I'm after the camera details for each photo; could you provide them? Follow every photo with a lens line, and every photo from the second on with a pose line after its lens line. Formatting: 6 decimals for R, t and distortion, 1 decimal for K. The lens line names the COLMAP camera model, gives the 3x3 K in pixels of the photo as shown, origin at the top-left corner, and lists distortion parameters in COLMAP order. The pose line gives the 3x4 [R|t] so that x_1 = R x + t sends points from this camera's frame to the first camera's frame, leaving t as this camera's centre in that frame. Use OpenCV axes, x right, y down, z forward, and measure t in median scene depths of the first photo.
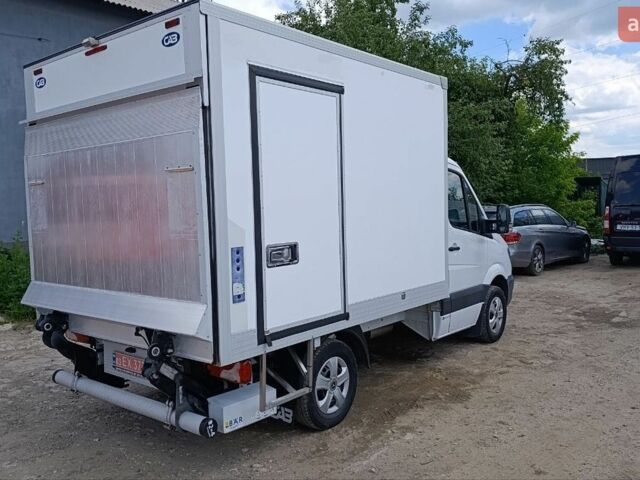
lens RADIAL K [[573.8, 0, 320.0], [0, 573.8, 240.0], [0, 0, 1]] dist [0.012660, 0.008743]
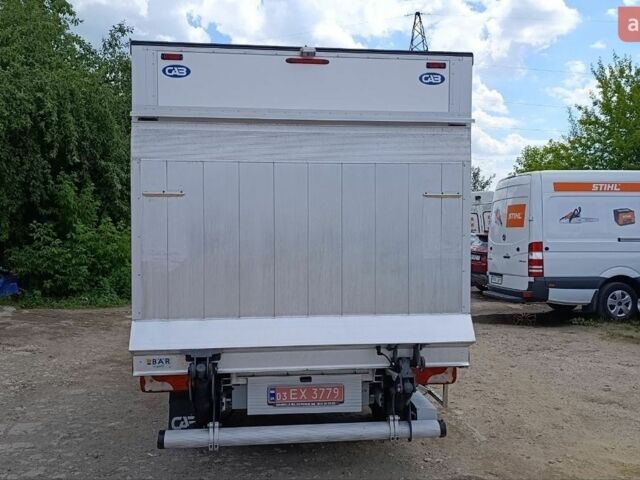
lens RADIAL K [[573.8, 0, 320.0], [0, 573.8, 240.0], [0, 0, 1]] dist [0.012660, 0.008743]
pose [[0.694535, 0.008446, 0.719409, -1.039504], [0.025221, 0.999031, -0.036078, -0.001280], [-0.719016, 0.043202, 0.693649, 0.341176]]
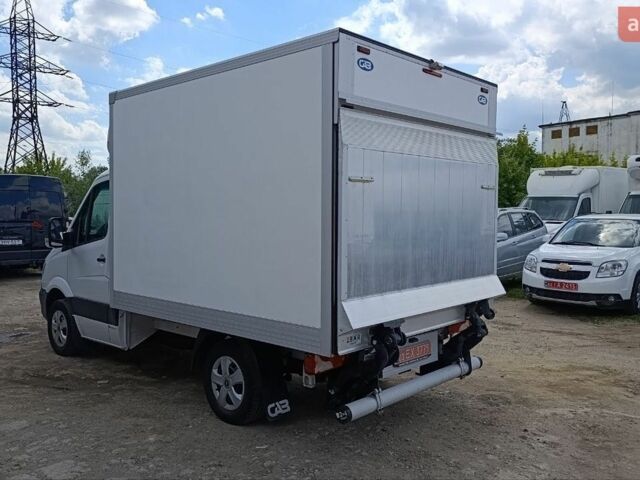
lens RADIAL K [[566.4, 0, 319.9], [0, 566.4, 222.6], [0, 0, 1]] dist [0.020405, 0.008966]
pose [[0.063010, 0.008778, 0.997974, -1.506259], [0.057732, 0.998255, -0.012426, -0.032020], [-0.996342, 0.058398, 0.062393, 1.157667]]
